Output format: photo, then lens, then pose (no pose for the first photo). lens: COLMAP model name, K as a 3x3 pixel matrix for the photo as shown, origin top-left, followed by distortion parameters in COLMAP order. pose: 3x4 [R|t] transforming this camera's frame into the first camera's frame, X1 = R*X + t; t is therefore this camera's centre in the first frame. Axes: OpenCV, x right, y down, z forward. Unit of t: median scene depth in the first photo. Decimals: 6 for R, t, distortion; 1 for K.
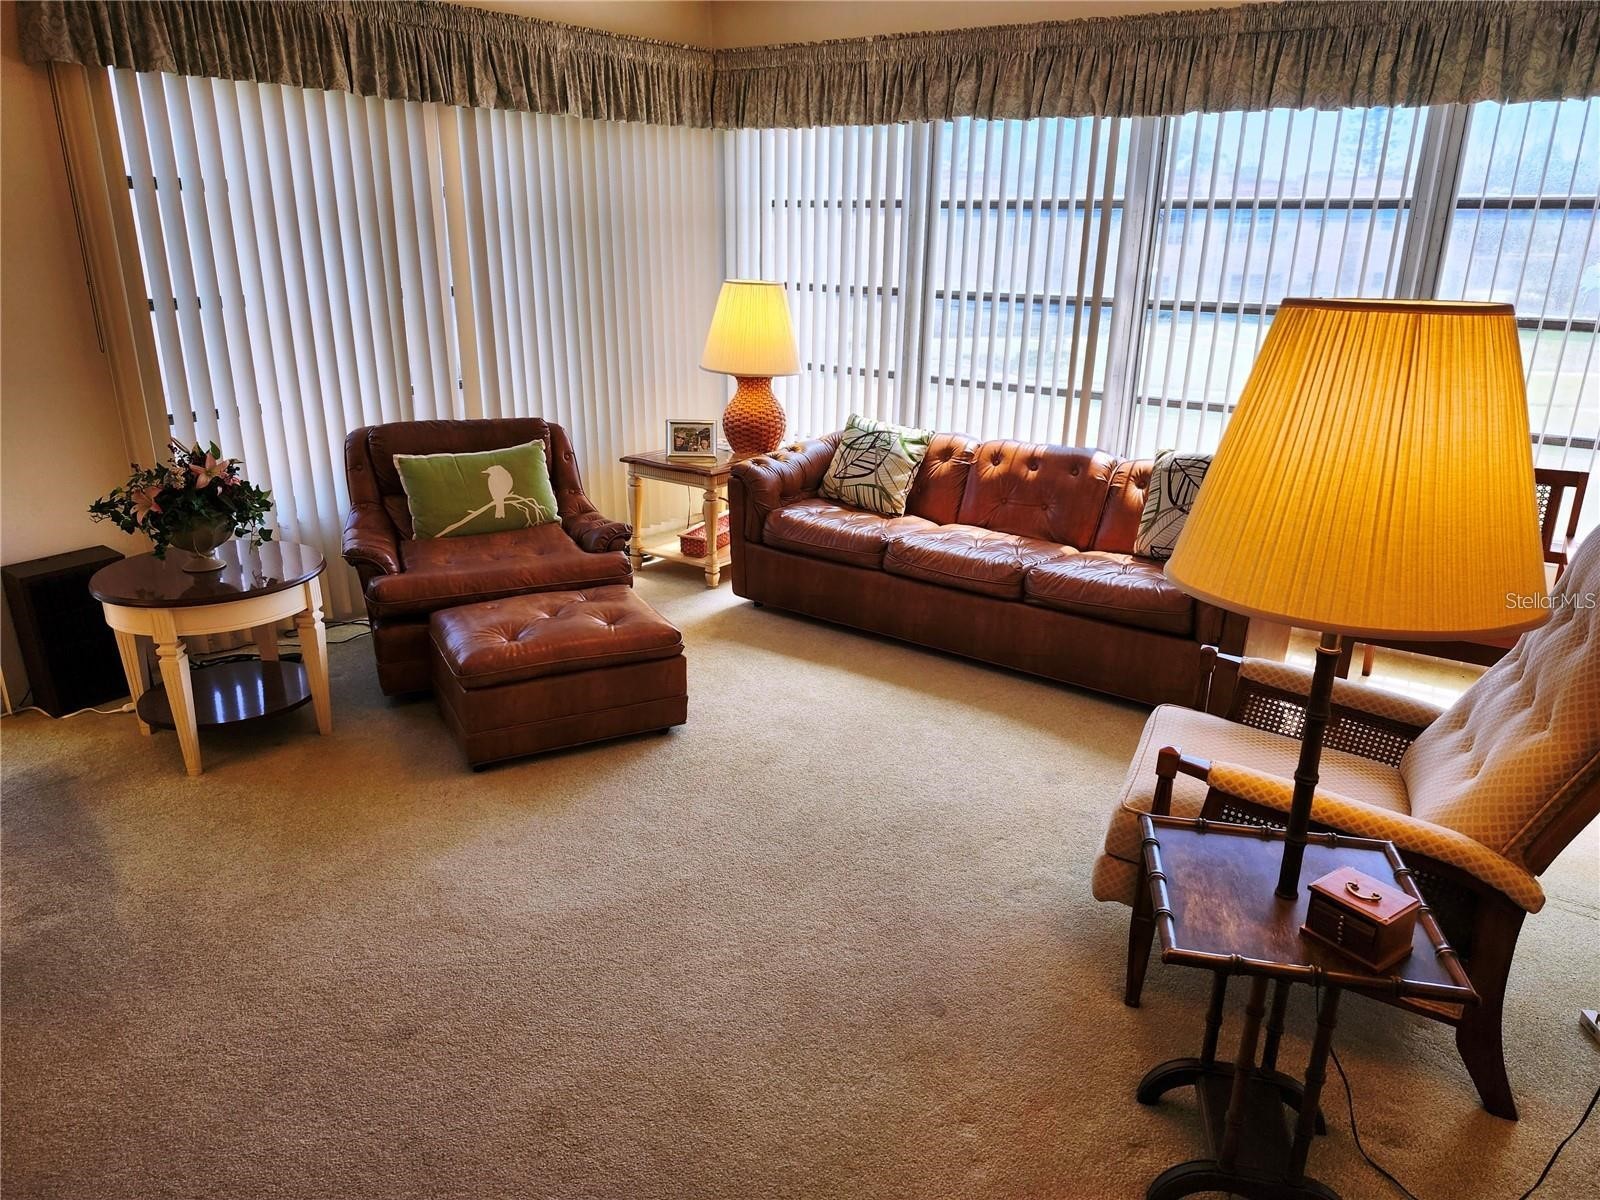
lens RADIAL K [[1090.3, 0, 800.0], [0, 1090.3, 600.0], [0, 0, 1]] dist [0.051285, -0.084710]
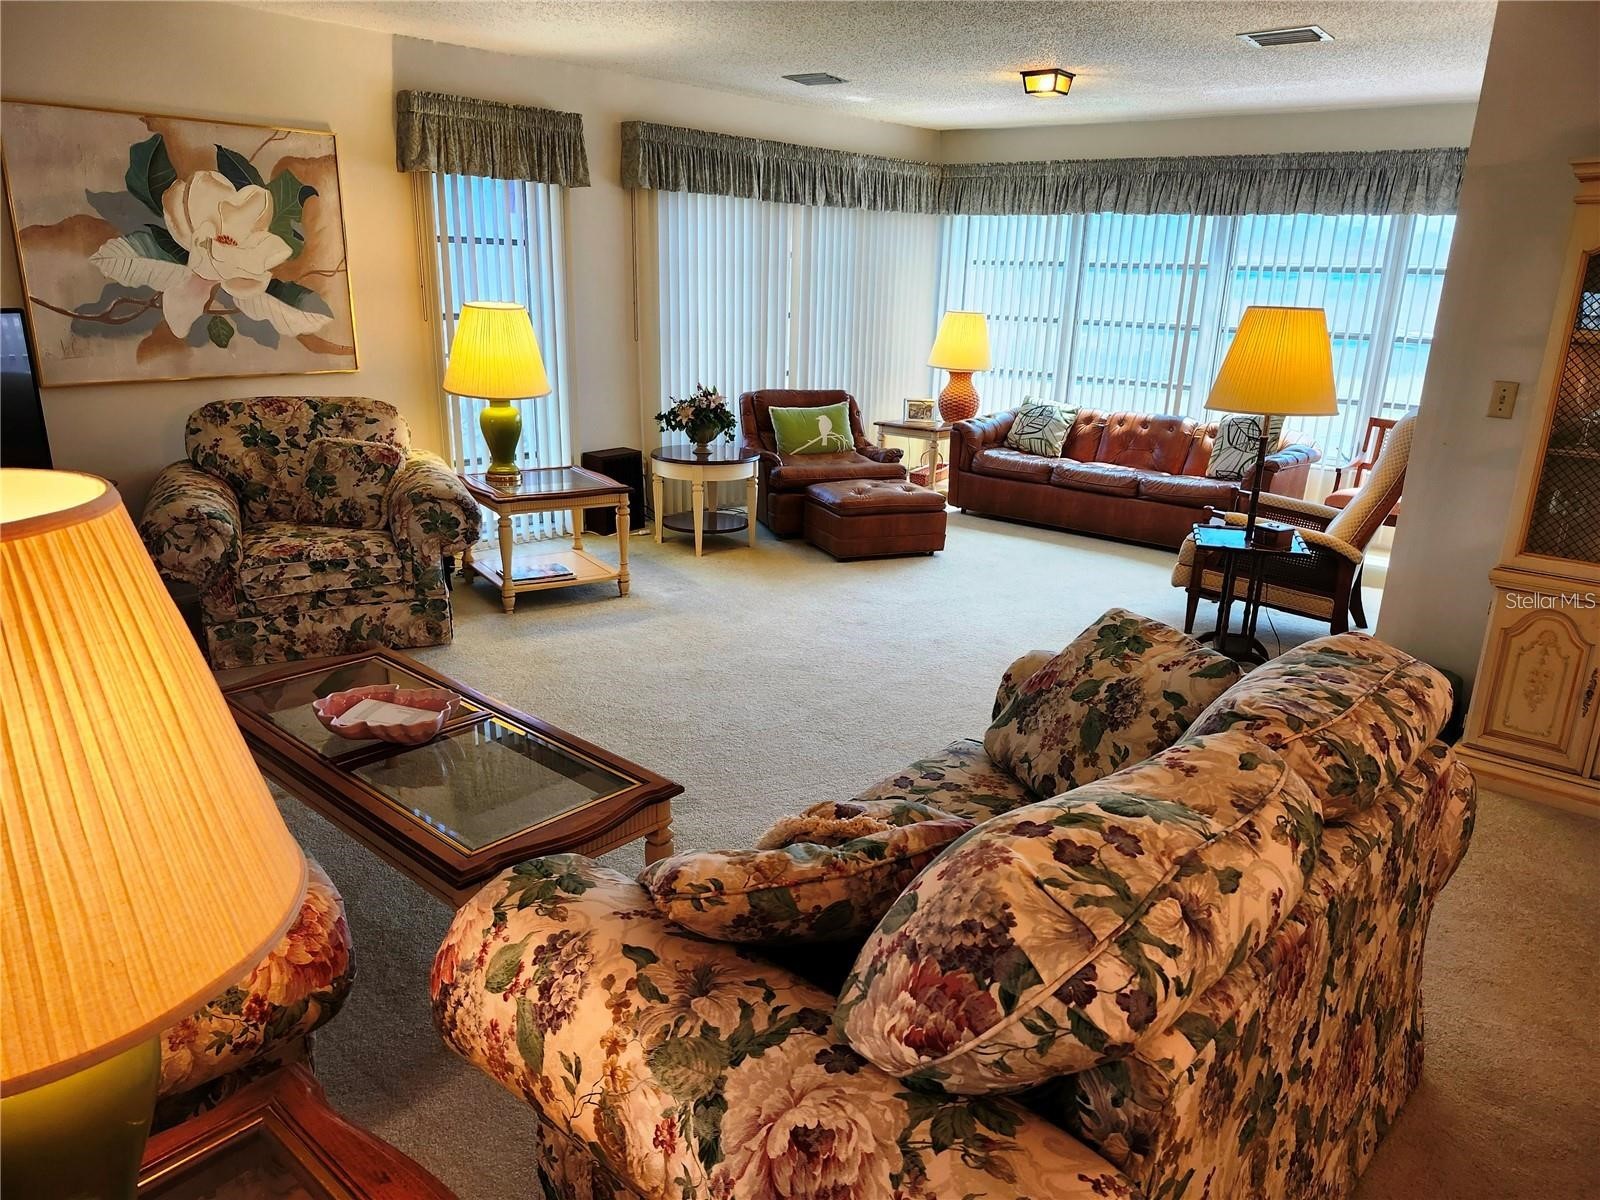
lens RADIAL K [[1107.2, 0, 793.3], [0, 1107.2, 603.7], [0, 0, 1]] dist [0.098819, -0.174794]
pose [[0.996151, 0.039809, -0.078095, -0.159298], [-0.042811, 0.998392, -0.037152, 0.215493], [0.076490, 0.040352, 0.996253, -0.653150]]
